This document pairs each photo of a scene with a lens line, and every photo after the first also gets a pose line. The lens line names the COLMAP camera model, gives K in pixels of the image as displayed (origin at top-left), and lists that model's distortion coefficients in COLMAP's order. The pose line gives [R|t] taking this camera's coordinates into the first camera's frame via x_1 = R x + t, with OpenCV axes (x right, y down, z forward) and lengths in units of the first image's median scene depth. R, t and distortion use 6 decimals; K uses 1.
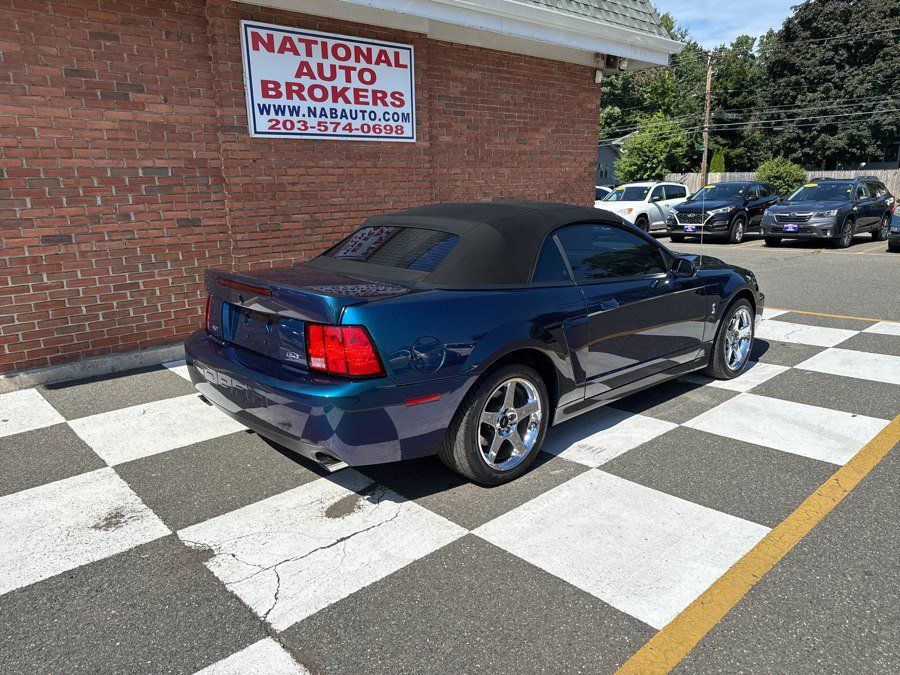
lens RADIAL K [[638.2, 0, 452.0], [0, 638.2, 343.7], [0, 0, 1]] dist [0.017815, -0.022623]
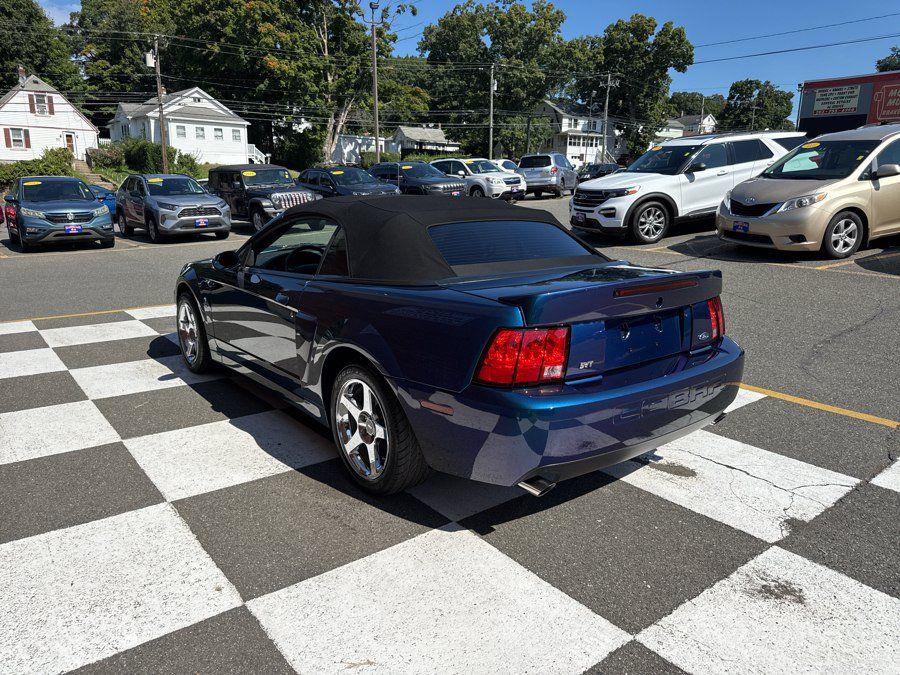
lens RADIAL K [[638.2, 0, 453.0], [0, 638.2, 340.1], [0, 0, 1]] dist [0.017815, -0.022623]
pose [[0.083277, -0.219361, 0.972083, -0.630146], [0.230781, 0.953198, 0.195329, -0.132869], [-0.969435, 0.208072, 0.130004, 0.609772]]
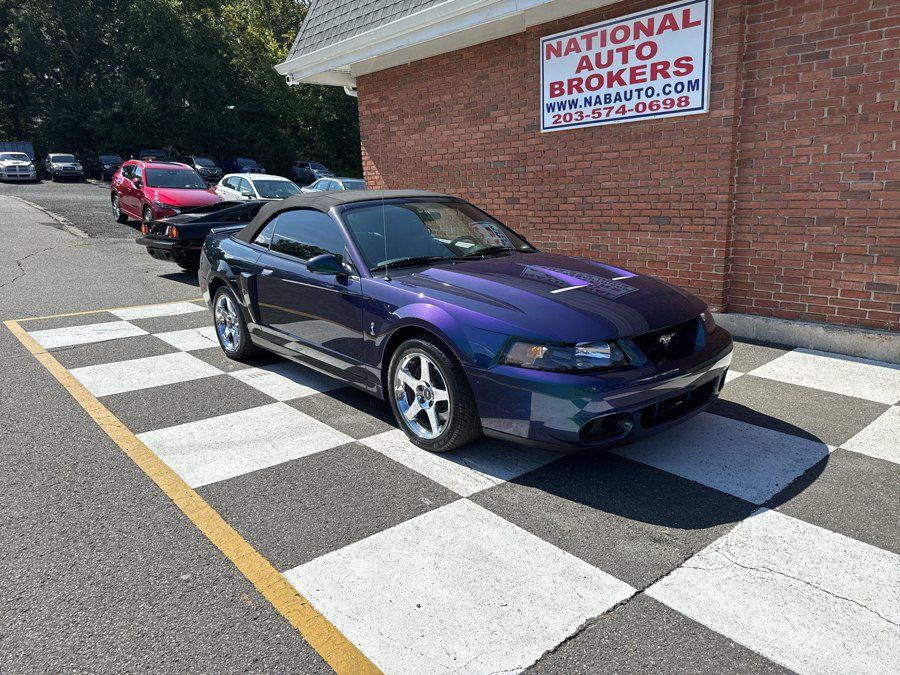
lens RADIAL K [[638.2, 0, 454.5], [0, 638.2, 340.2], [0, 0, 1]] dist [0.017815, -0.022623]
pose [[-0.033305, 0.253997, -0.966632, 0.929665], [-0.215892, 0.942506, 0.255096, -0.211059], [0.975849, 0.217184, 0.023446, 0.845321]]
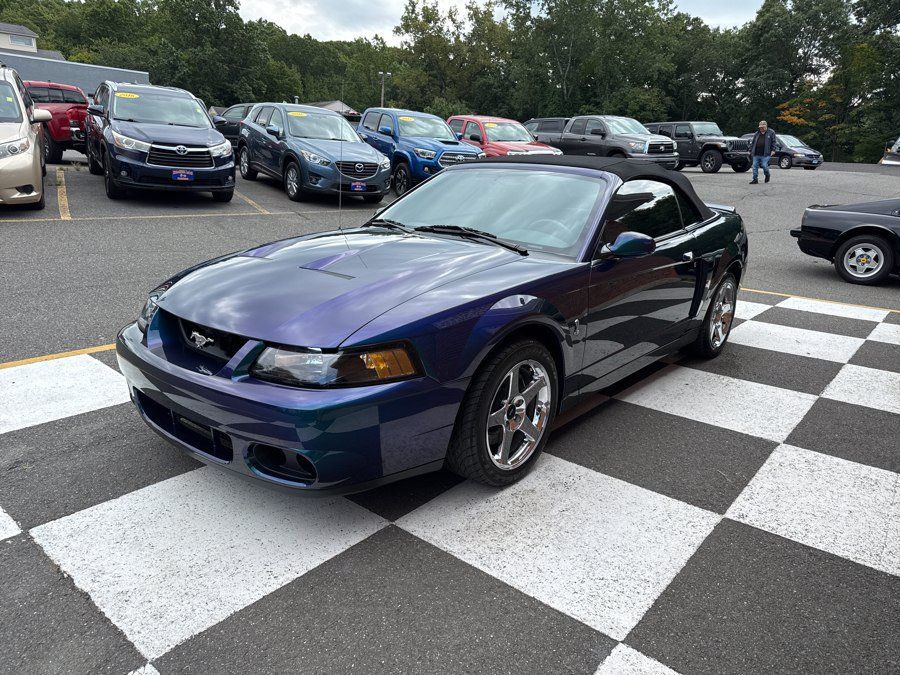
lens RADIAL K [[638.2, 0, 445.3], [0, 638.2, 336.0], [0, 0, 1]] dist [0.017815, -0.022623]
pose [[-0.992275, 0.003674, -0.124001, 0.276462], [-0.057515, 0.872016, 0.486086, -0.325239], [0.109917, 0.489463, -0.865069, 1.418831]]
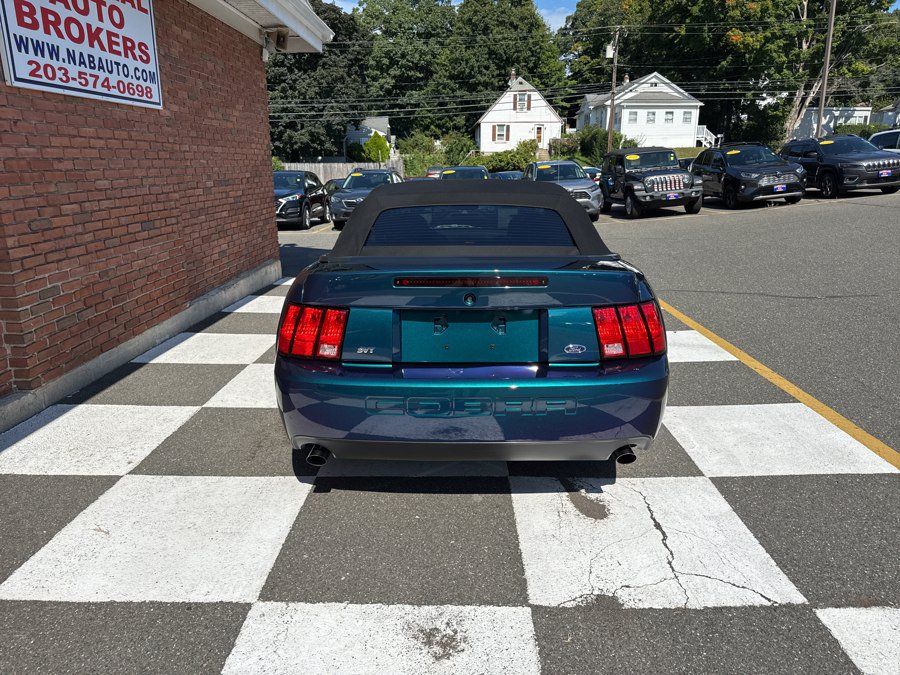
lens RADIAL K [[638.2, 0, 452.2], [0, 638.2, 338.0], [0, 0, 1]] dist [0.017815, -0.022623]
pose [[0.697405, -0.176293, 0.694656, -0.467047], [0.173489, 0.981973, 0.075034, -0.043817], [-0.695361, 0.068186, 0.715418, 0.239669]]
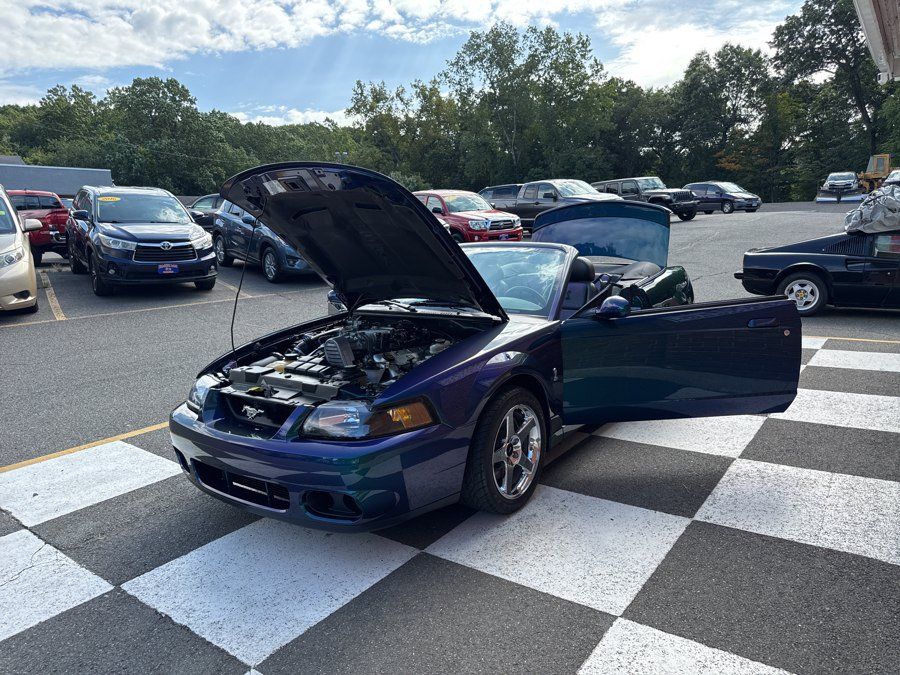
lens RADIAL K [[638.2, 0, 442.7], [0, 638.2, 336.1], [0, 0, 1]] dist [0.017815, -0.022623]
pose [[-0.982759, 0.076933, -0.168122, 0.314742], [0.004211, 0.918394, 0.395644, -0.365832], [0.184841, 0.388115, -0.902885, 1.502553]]
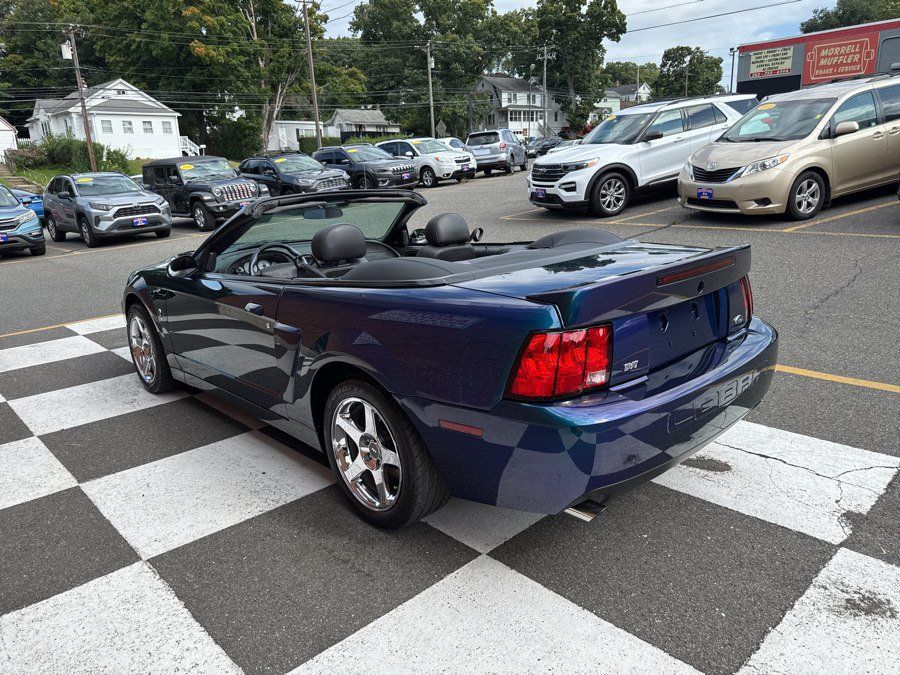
lens RADIAL K [[638.2, 0, 453.8], [0, 638.2, 340.6], [0, 0, 1]] dist [0.017815, -0.022623]
pose [[-0.004034, -0.250617, 0.968078, -0.565539], [0.284581, 0.927769, 0.241368, -0.144767], [-0.958643, 0.276471, 0.067579, 0.650903]]
